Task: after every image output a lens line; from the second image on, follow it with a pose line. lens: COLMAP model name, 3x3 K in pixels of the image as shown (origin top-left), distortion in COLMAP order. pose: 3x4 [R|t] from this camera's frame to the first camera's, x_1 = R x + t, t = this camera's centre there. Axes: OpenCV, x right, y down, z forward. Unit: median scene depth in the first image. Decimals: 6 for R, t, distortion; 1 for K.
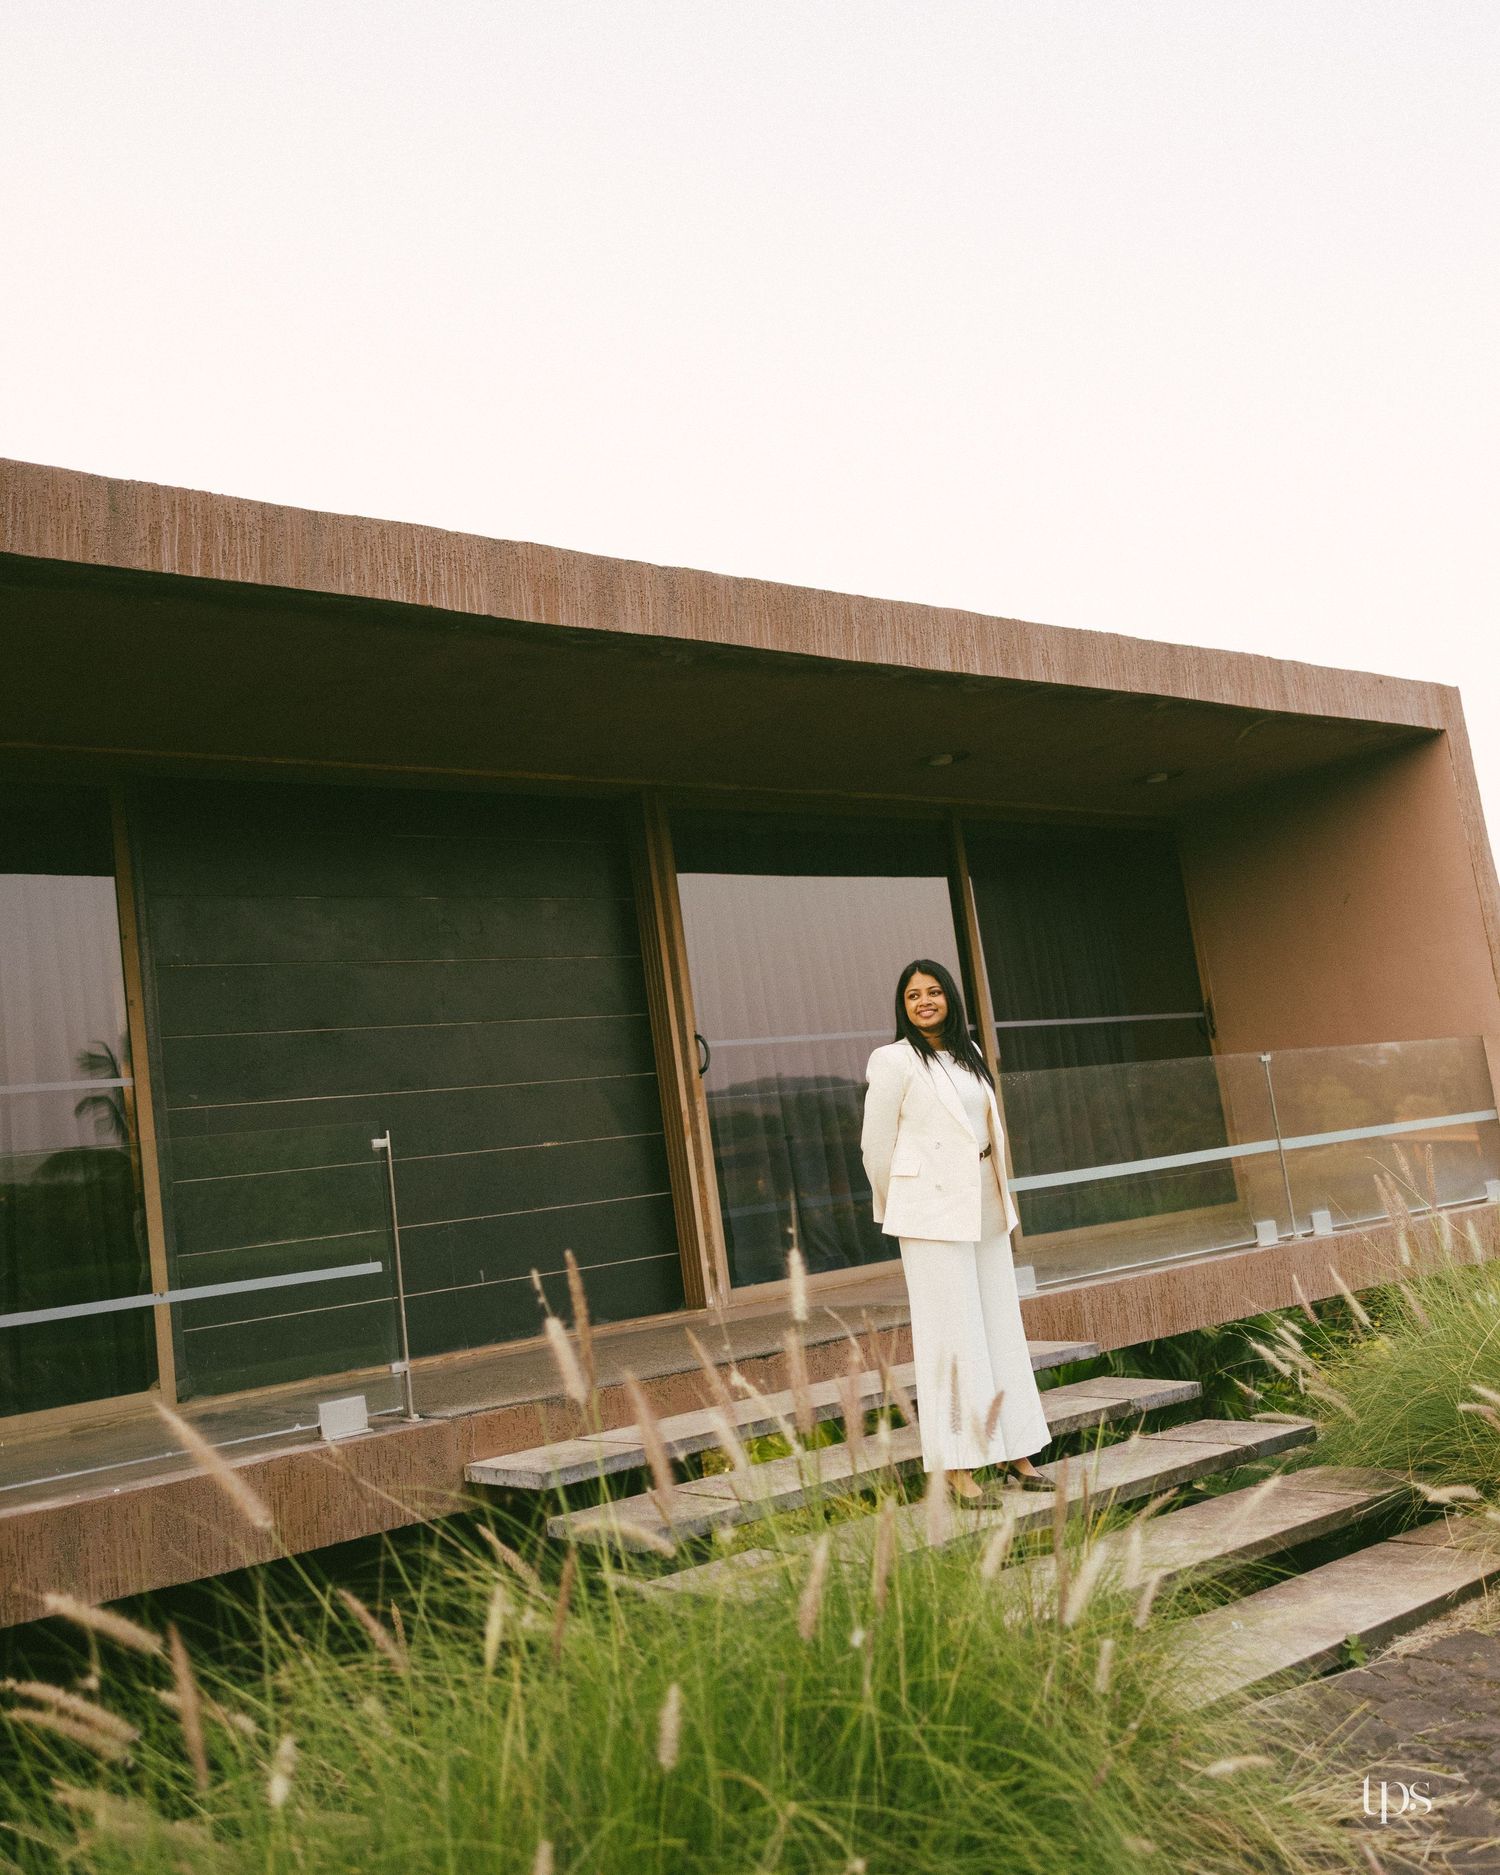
lens RADIAL K [[1757.9, 0, 748.5], [0, 1757.9, 938.2], [0, 0, 1]] dist [0.007384, -0.001019]
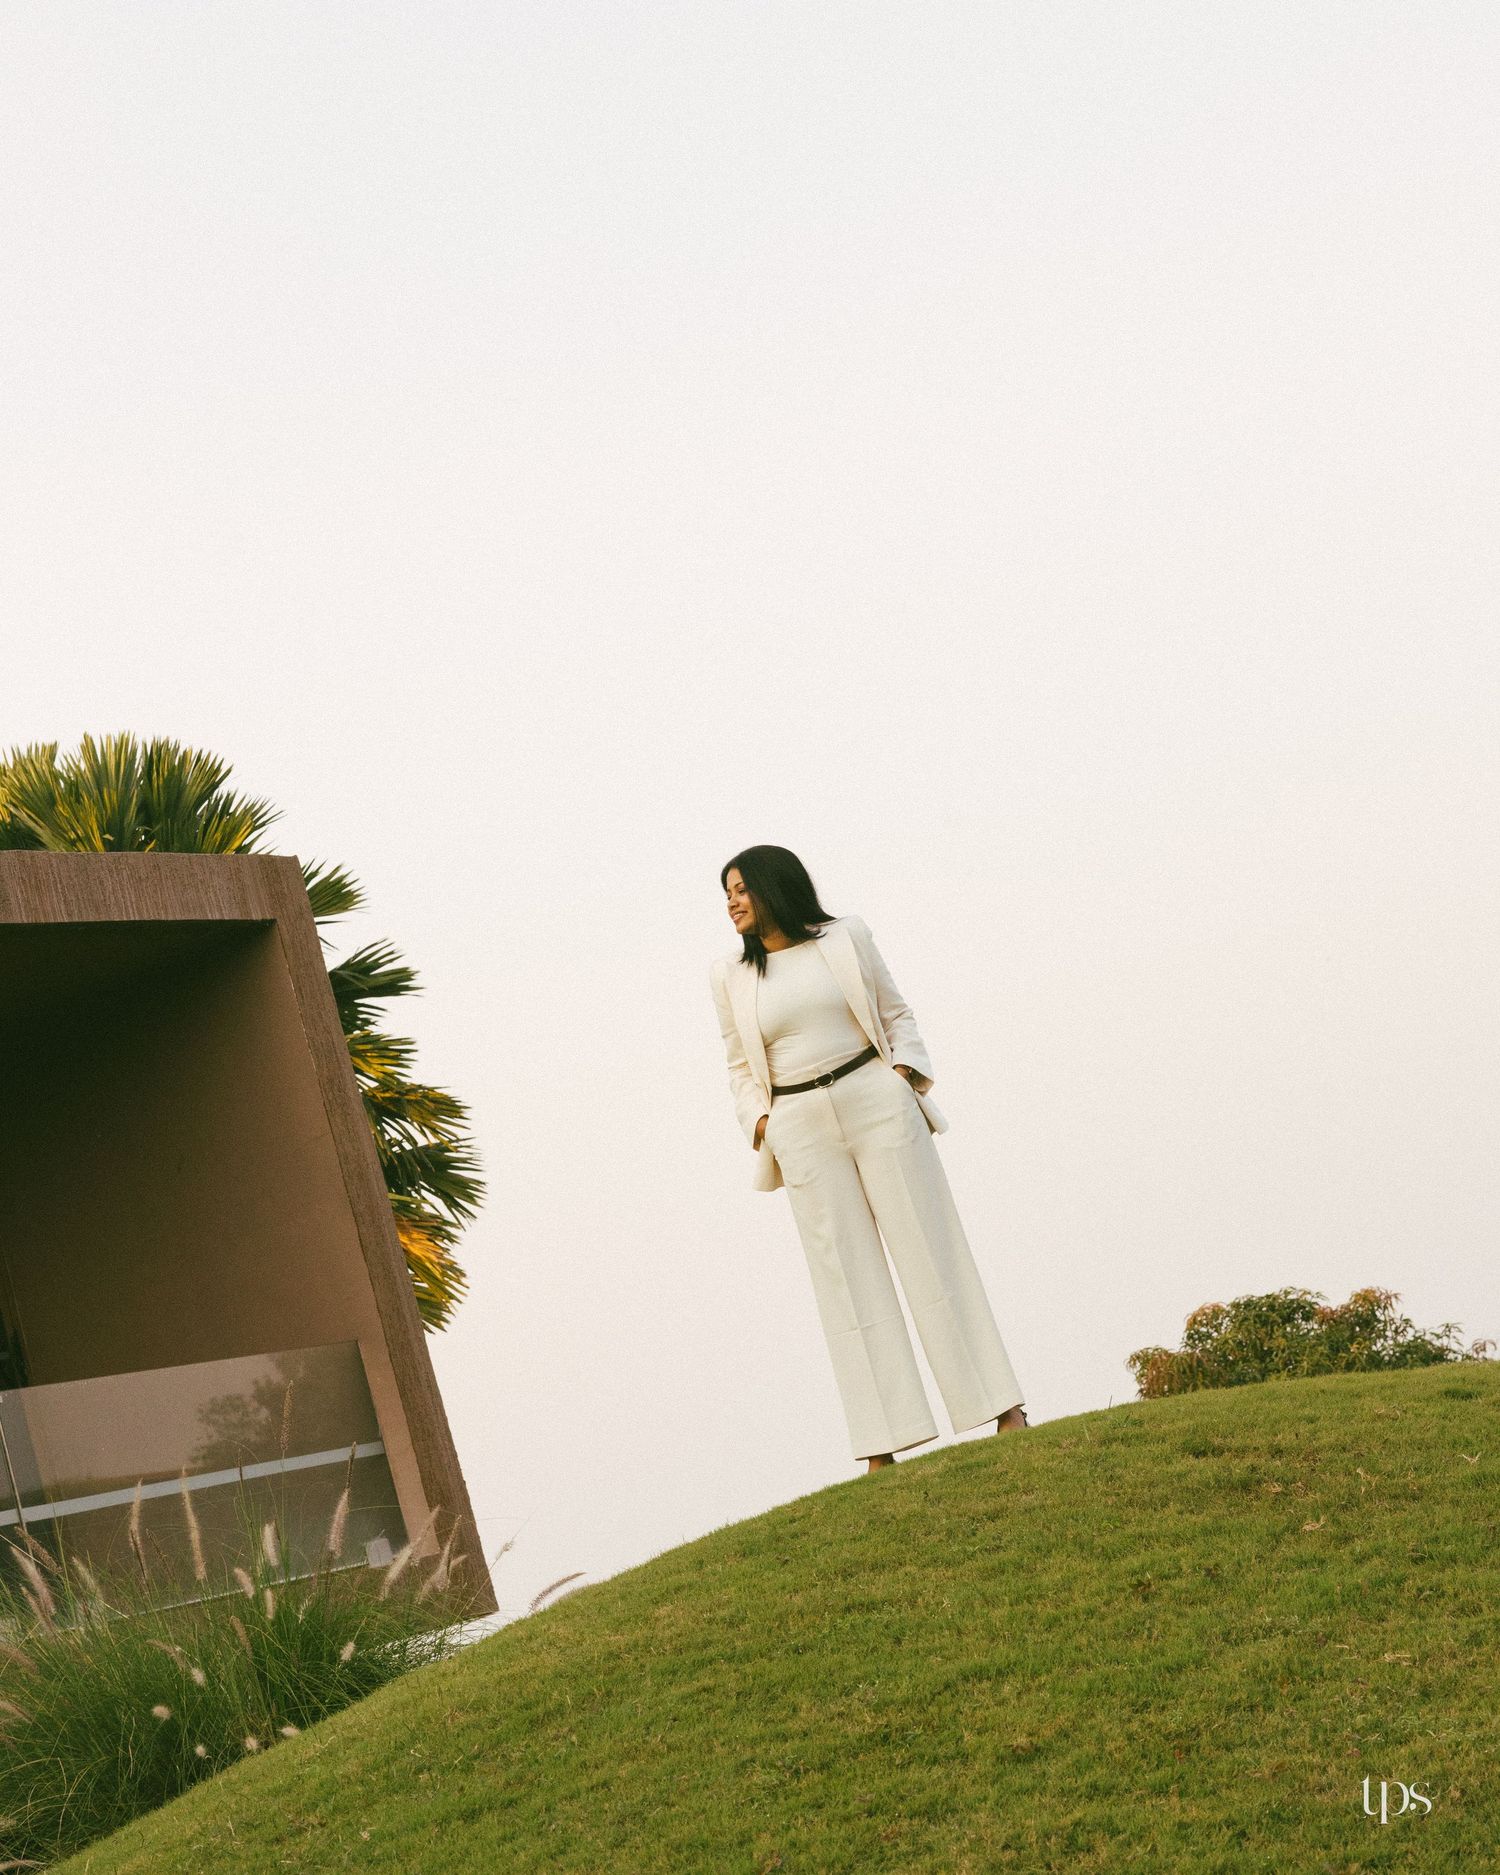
lens RADIAL K [[3877.9, 0, 746.7], [0, 3877.9, 879.1], [0, 0, 1]] dist [0.035076, -0.144030]
pose [[0.946884, -0.068026, 0.314299, 0.098271], [0.097699, 0.992026, -0.079625, 0.012392], [-0.306376, 0.106102, 0.945979, -0.672666]]
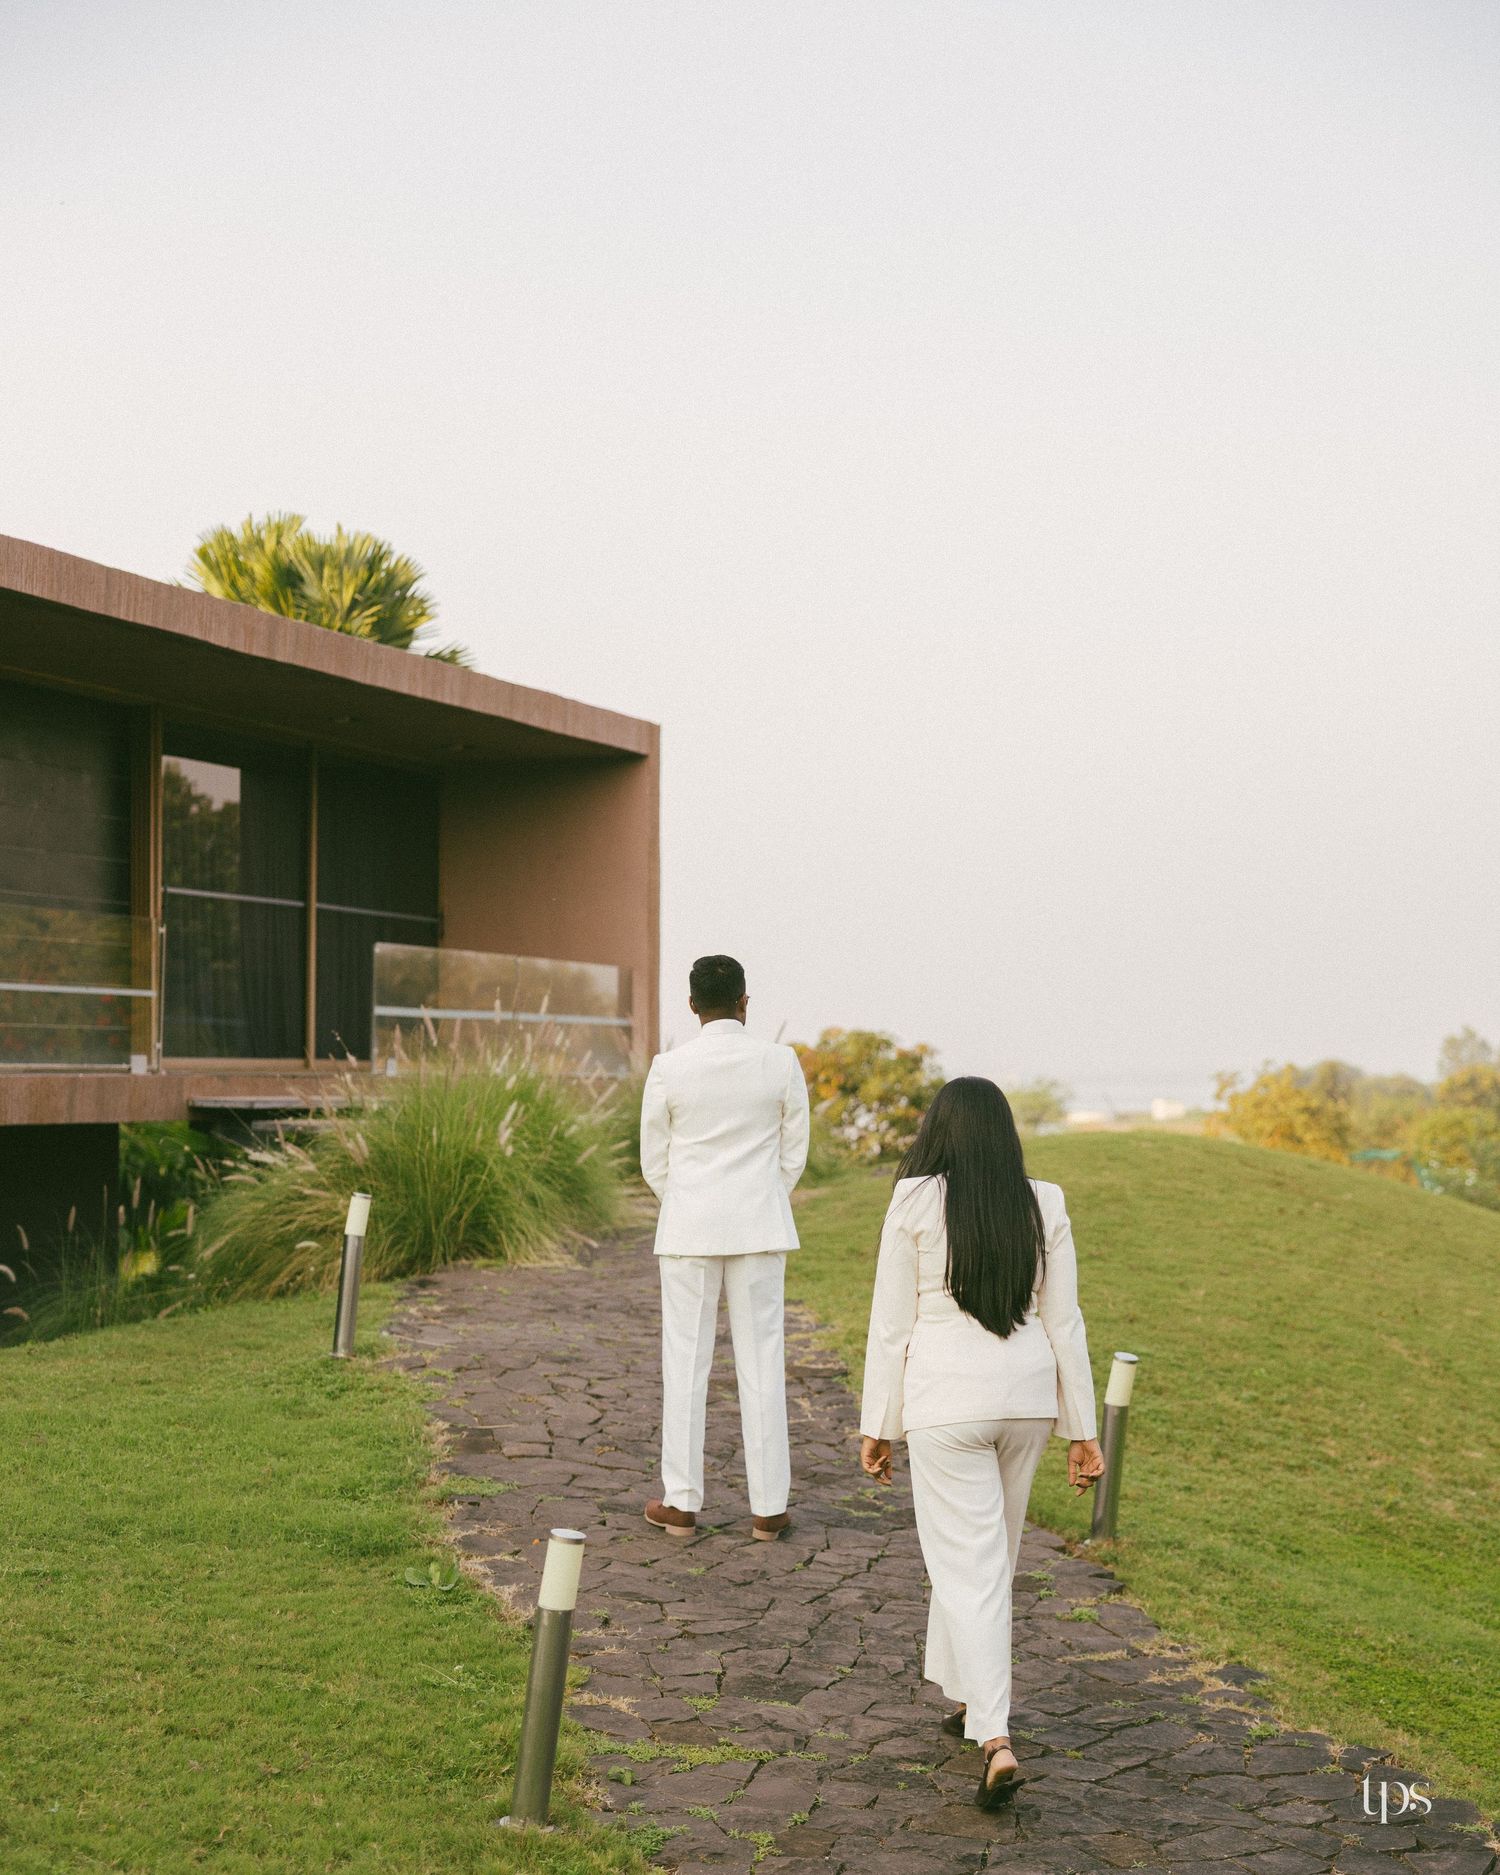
lens RADIAL K [[2820.9, 0, 754.0], [0, 2820.9, 1094.6], [0, 0, 1]] dist [0.006052, 0.001562]
pose [[0.864729, 0.135024, 0.483747, -0.728744], [-0.192464, 0.978743, 0.070853, -0.032687], [-0.463897, -0.154372, 0.872335, -1.311408]]
